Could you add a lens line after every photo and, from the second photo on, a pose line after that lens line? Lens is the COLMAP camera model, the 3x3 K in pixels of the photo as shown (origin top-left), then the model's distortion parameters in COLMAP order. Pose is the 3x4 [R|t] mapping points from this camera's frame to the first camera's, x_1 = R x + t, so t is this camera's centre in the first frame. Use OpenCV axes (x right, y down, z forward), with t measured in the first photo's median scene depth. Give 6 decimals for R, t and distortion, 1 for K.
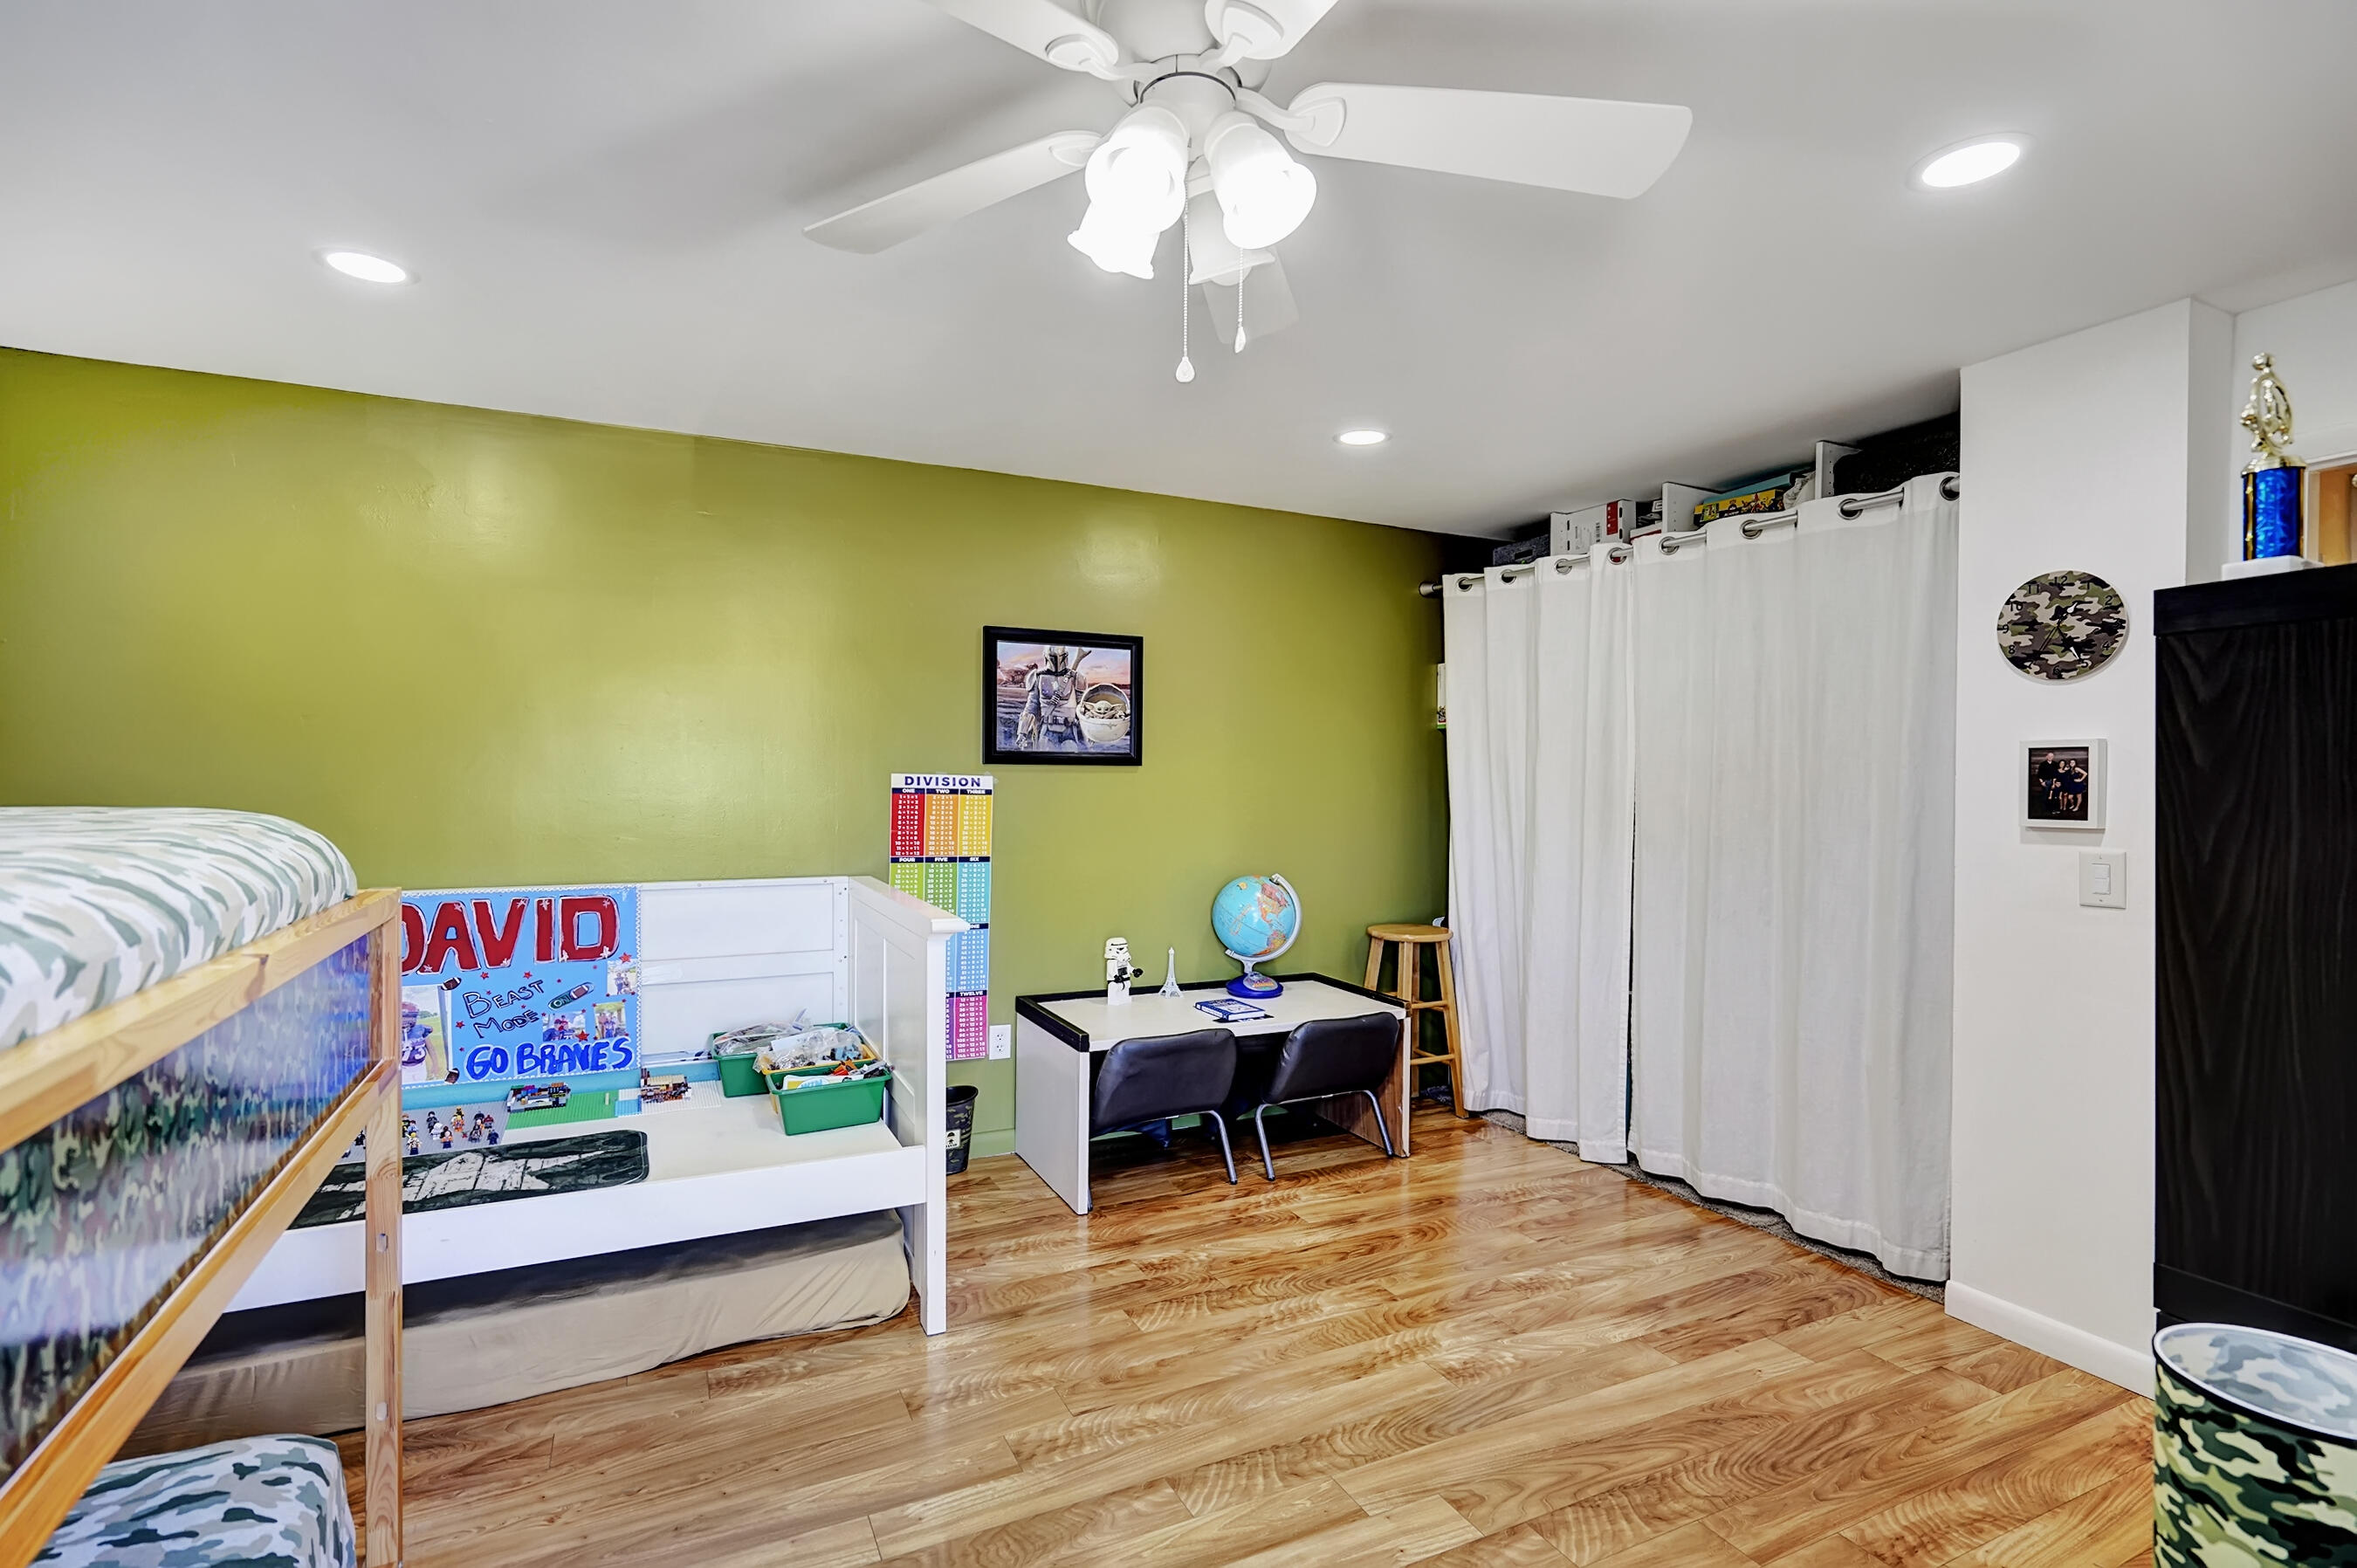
lens RADIAL K [[1077.3, 0, 1157.8], [0, 1077.3, 769.5], [0, 0, 1]] dist [0.002741, 0.000279]
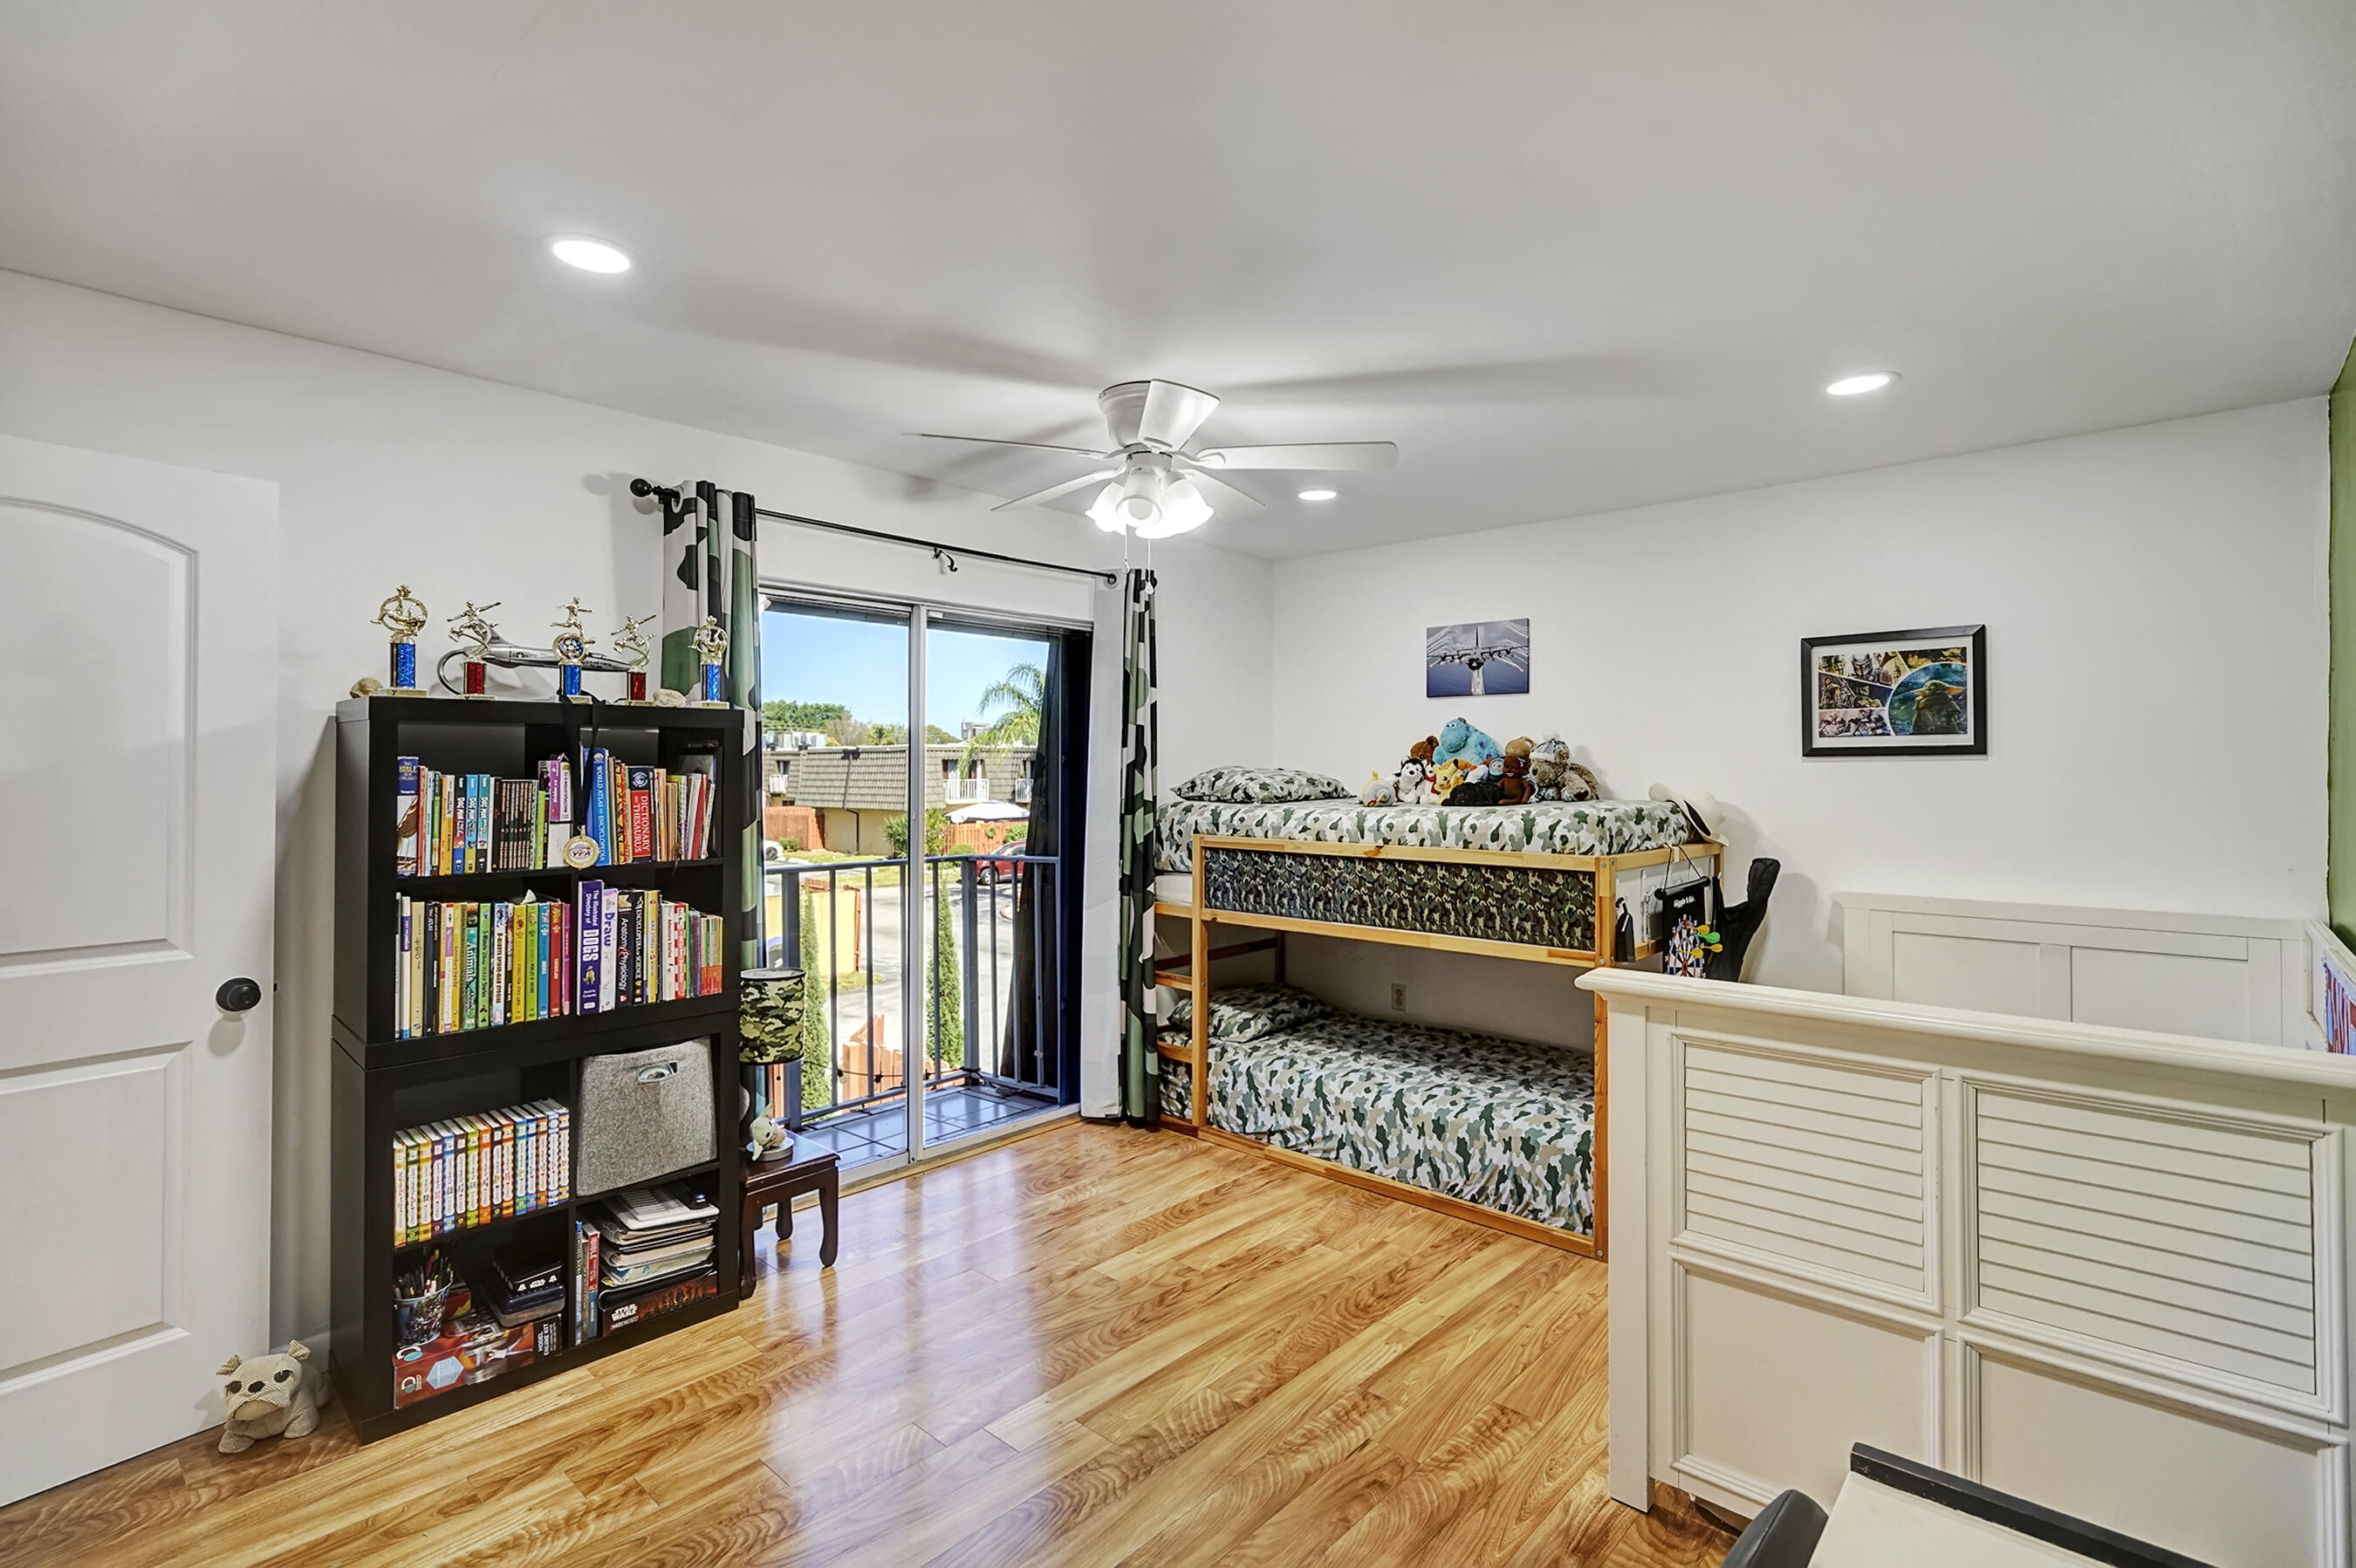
lens RADIAL K [[1076.8, 0, 1157.3], [0, 1076.8, 769.5], [0, 0, 1]] dist [0.002741, 0.000279]
pose [[-0.929243, -0.005303, -0.369431, 0.528810], [-0.002863, 0.999970, -0.007153, -0.023136], [0.369458, -0.005589, -0.929231, 2.041606]]
